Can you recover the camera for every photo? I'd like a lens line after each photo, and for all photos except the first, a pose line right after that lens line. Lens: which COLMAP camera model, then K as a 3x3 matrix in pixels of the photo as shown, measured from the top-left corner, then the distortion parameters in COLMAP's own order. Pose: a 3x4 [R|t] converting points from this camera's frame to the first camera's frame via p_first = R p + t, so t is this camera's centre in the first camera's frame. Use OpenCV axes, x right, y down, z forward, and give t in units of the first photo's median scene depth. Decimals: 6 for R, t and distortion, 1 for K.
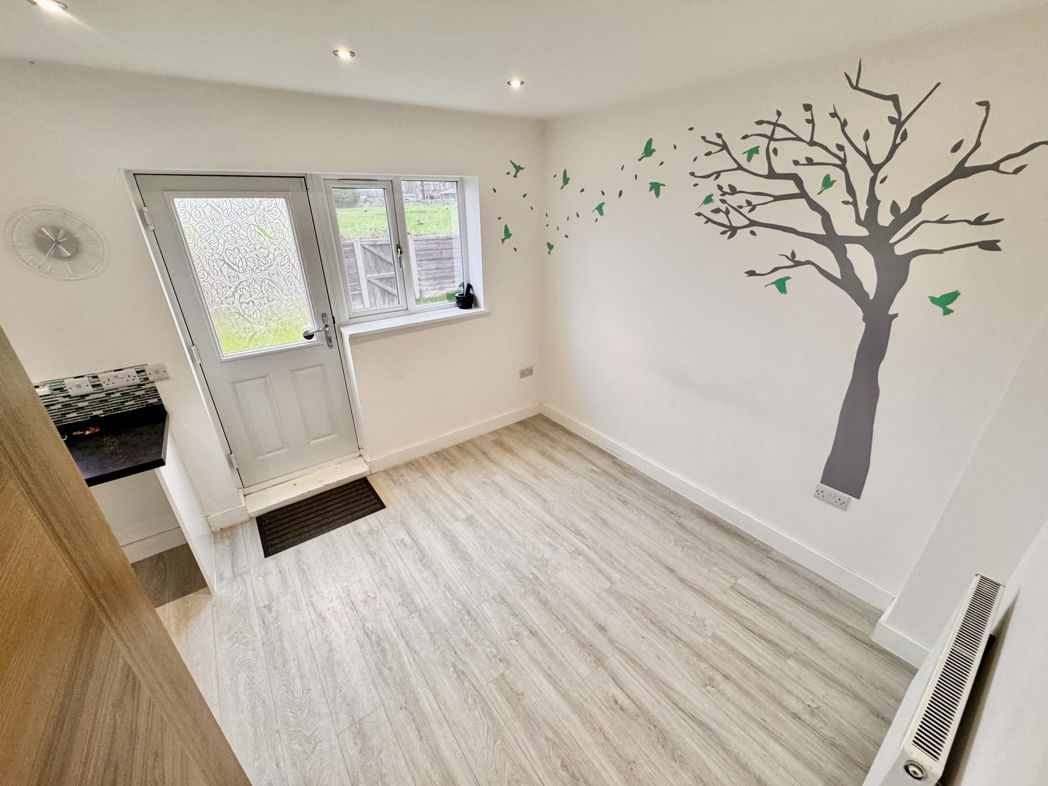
lens RADIAL K [[415.4, 0, 524.5], [0, 415.4, 390.7], [0, 0, 1]] dist [-0.006275, 0.000626]
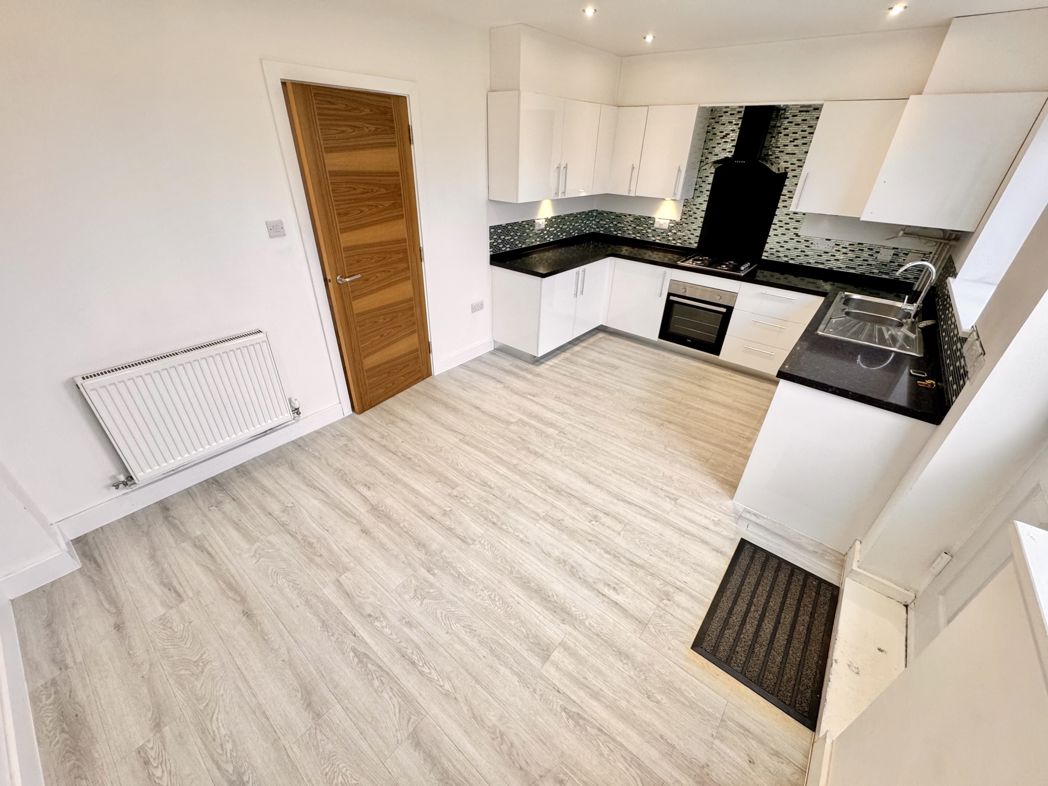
lens RADIAL K [[415.4, 0, 524.6], [0, 415.4, 391.8], [0, 0, 1]] dist [-0.006275, 0.000626]
pose [[-0.970853, 0.107702, -0.214114, -0.020154], [-0.113788, 0.579129, 0.807256, -0.512419], [0.210943, 0.808091, -0.549993, 1.316283]]
